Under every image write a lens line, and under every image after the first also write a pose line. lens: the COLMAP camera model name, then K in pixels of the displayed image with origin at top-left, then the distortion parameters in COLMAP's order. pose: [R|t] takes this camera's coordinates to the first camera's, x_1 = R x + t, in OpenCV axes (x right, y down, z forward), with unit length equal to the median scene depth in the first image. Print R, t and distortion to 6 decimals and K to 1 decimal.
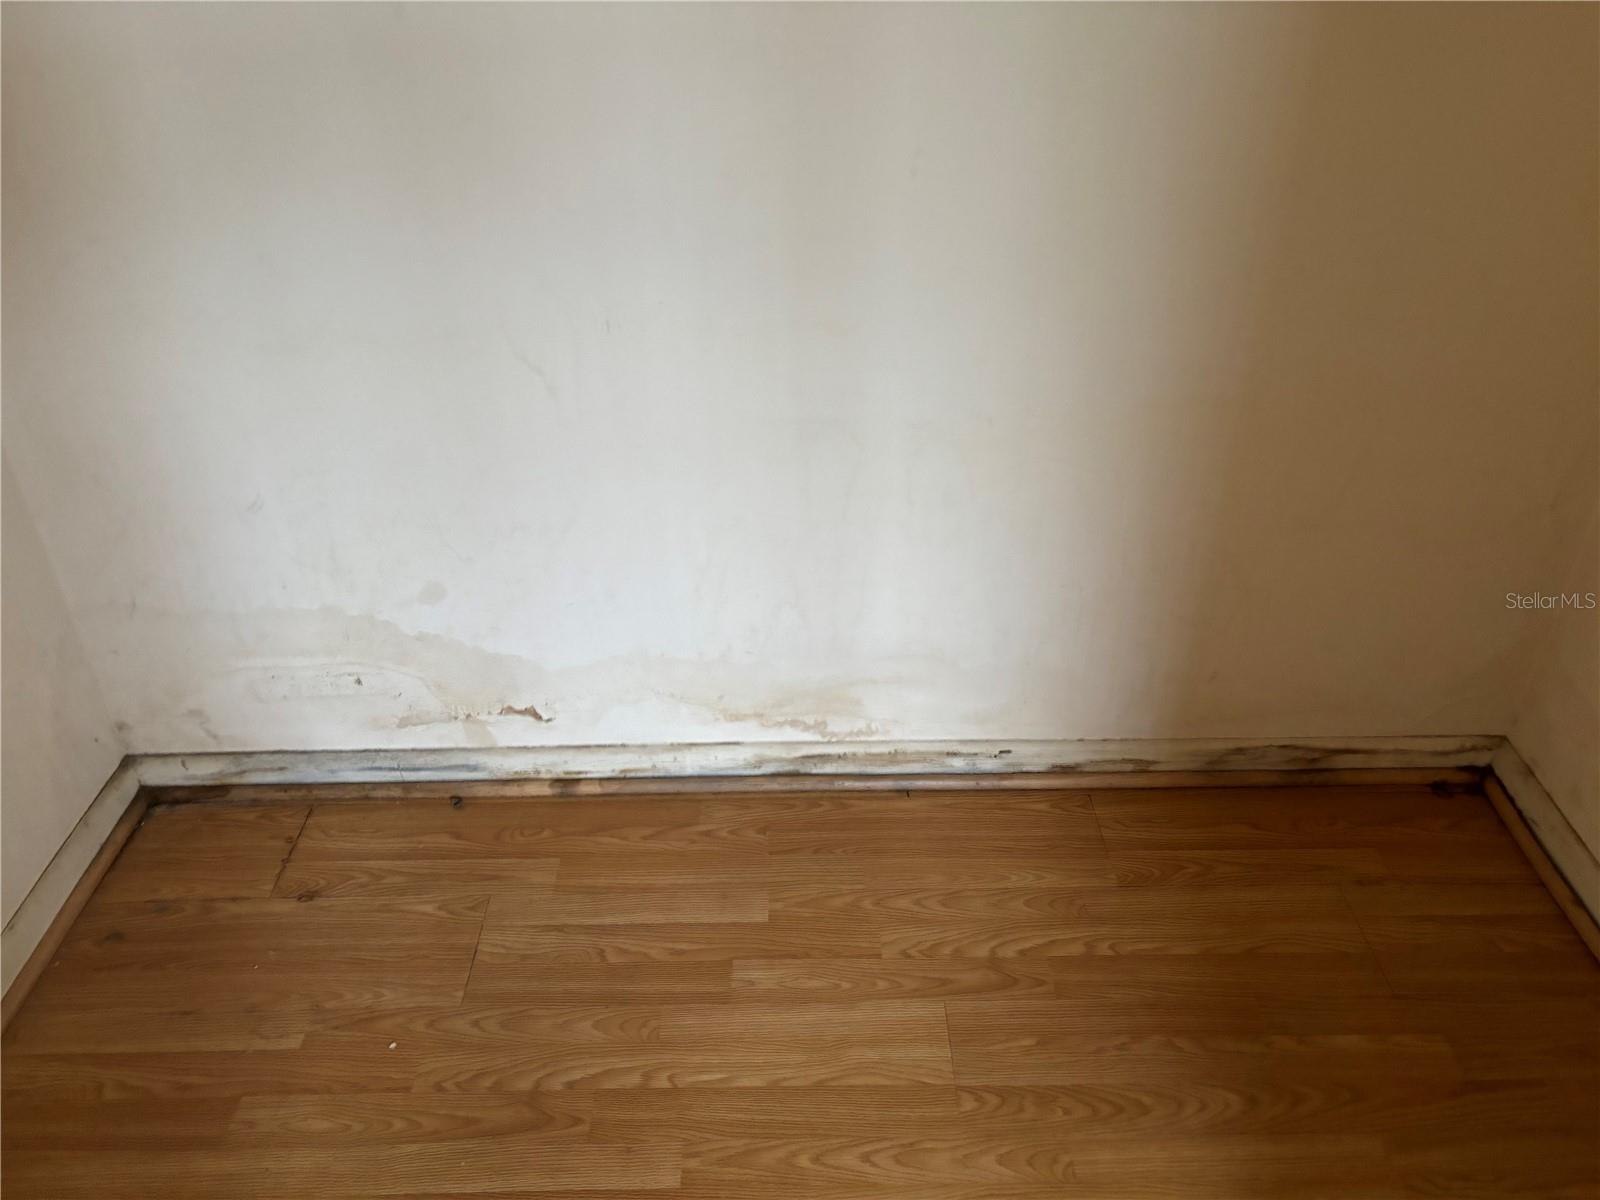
lens RADIAL K [[1223.4, 0, 800.8], [0, 1223.4, 600.1], [0, 0, 1]] dist [0.045169, -0.042859]
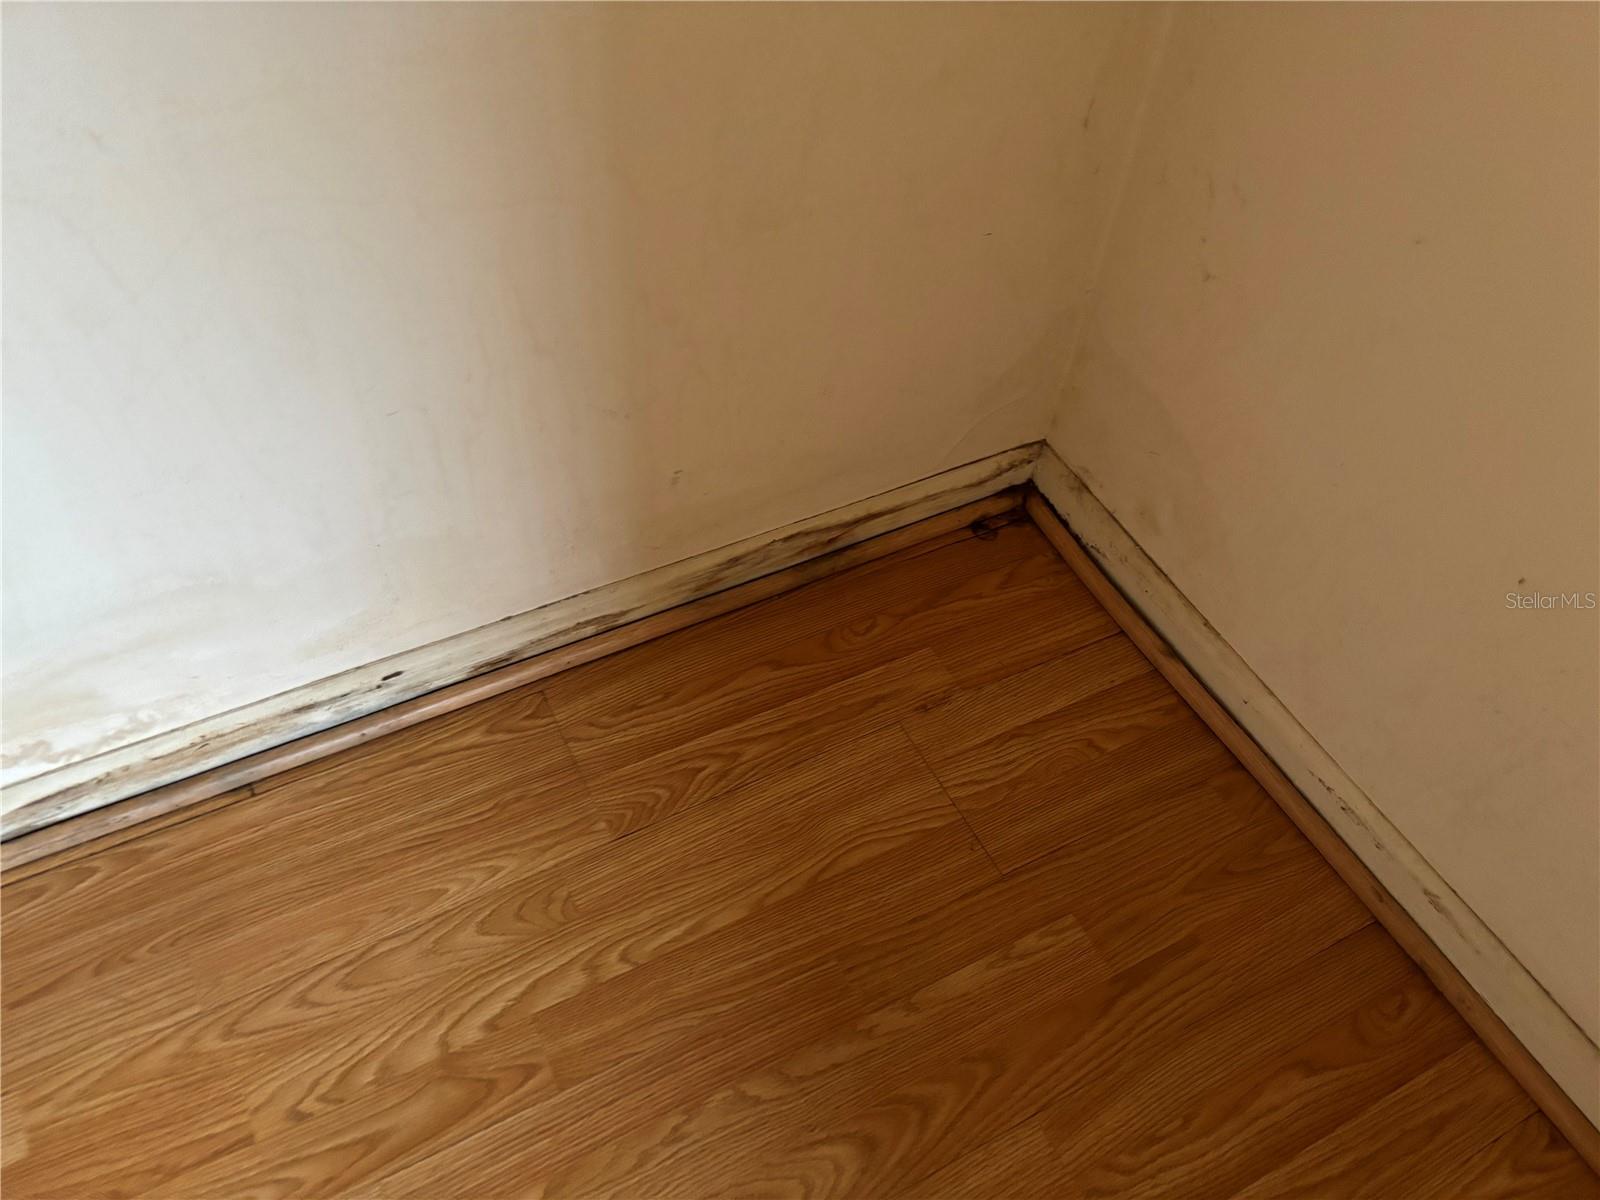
lens RADIAL K [[1223.4, 0, 805.2], [0, 1223.4, 590.9], [0, 0, 1]] dist [0.045169, -0.042859]
pose [[0.886597, -0.304710, 0.347992, 0.163137], [0.193459, 0.927663, 0.319398, -0.080332], [-0.420143, -0.215855, 0.881412, 0.413188]]
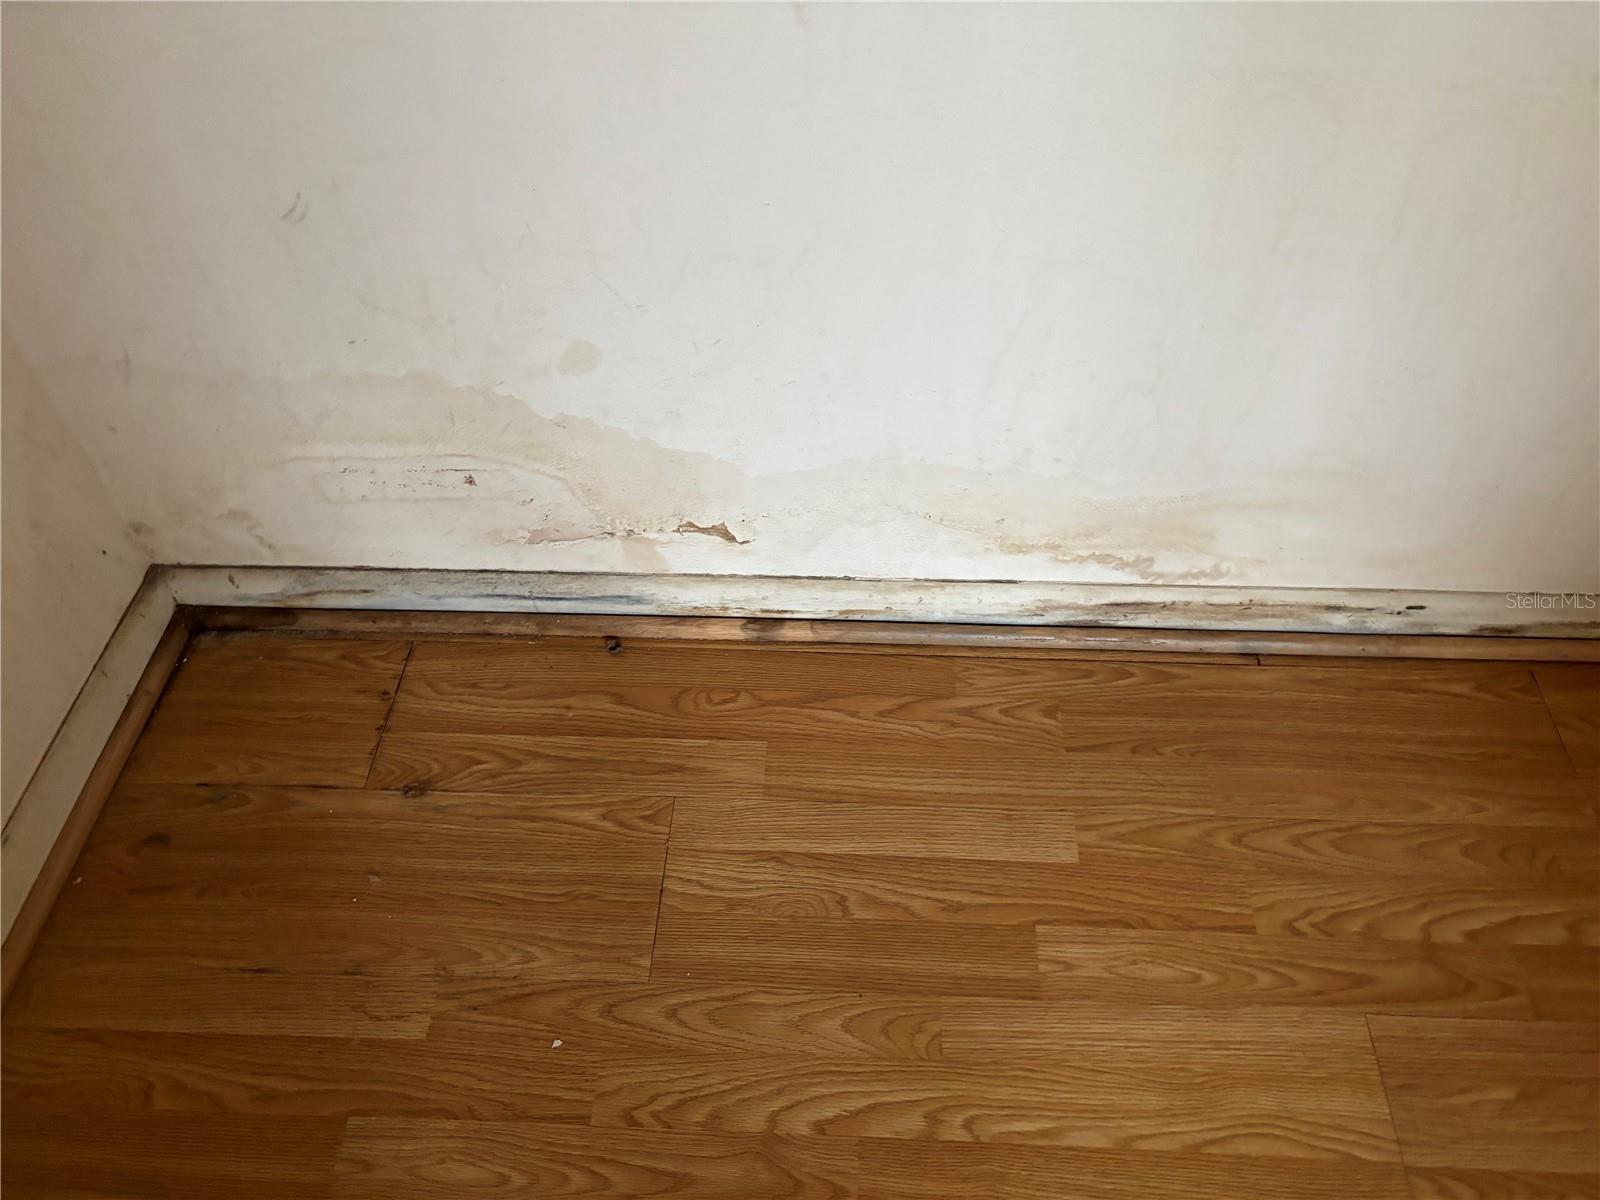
lens RADIAL K [[1223.4, 0, 804.8], [0, 1223.4, 600.6], [0, 0, 1]] dist [0.045169, -0.042859]
pose [[0.998281, 0.036575, -0.045796, -0.150528], [-0.023232, 0.964317, 0.263729, -0.055807], [0.053808, -0.262212, 0.963509, 0.361872]]
